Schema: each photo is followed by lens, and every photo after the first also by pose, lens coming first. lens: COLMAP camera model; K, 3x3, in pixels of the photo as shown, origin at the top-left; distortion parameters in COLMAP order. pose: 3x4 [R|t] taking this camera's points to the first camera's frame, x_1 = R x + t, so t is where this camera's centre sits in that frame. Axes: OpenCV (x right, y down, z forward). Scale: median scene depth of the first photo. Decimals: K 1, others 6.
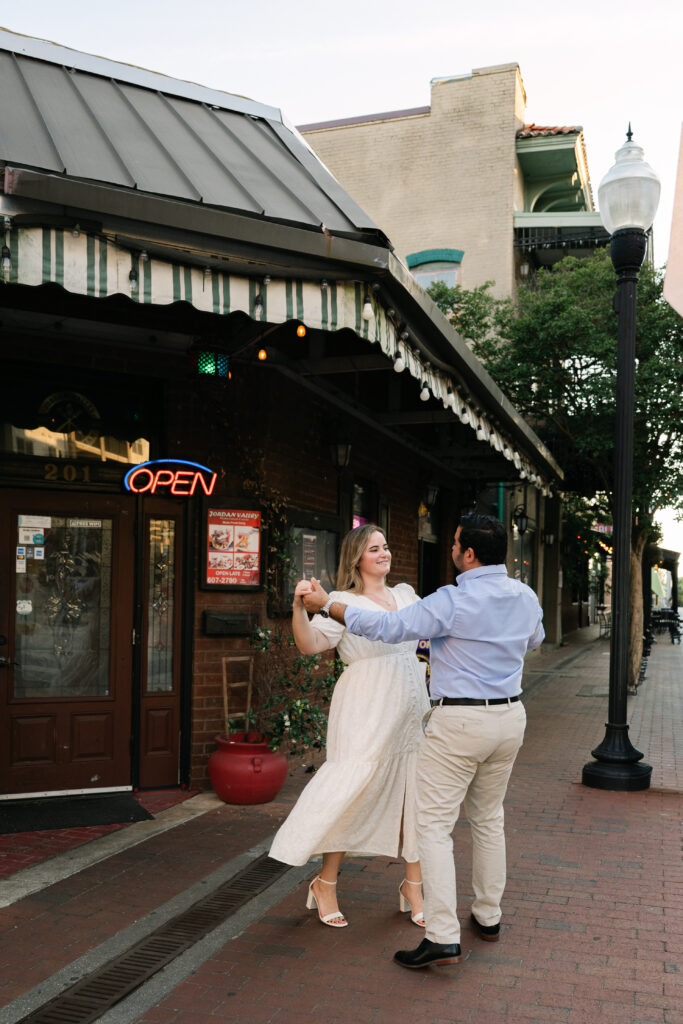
lens RADIAL K [[925.2, 0, 343.3], [0, 925.2, 607.9], [0, 0, 1]] dist [-0.006946, 0.009519]
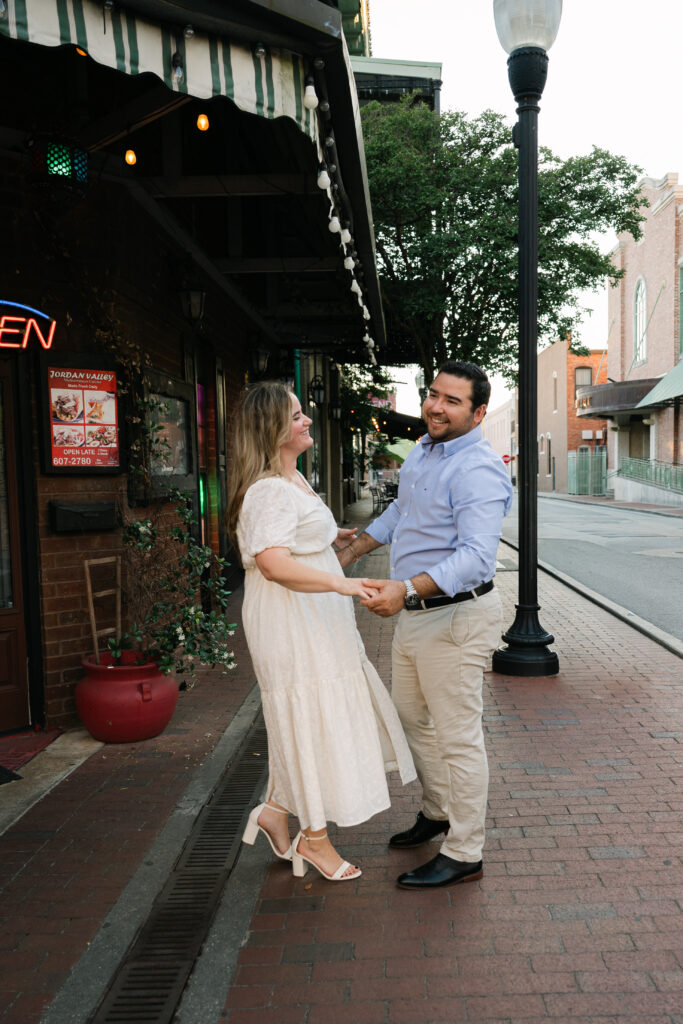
lens RADIAL K [[934.8, 0, 403.5], [0, 934.8, 568.3], [0, 0, 1]] dist [-0.006461, 0.011029]
pose [[0.943727, -0.064644, 0.324346, -0.129065], [0.036455, 0.995068, 0.092253, -0.002582], [-0.328710, -0.075237, 0.941429, 0.164469]]
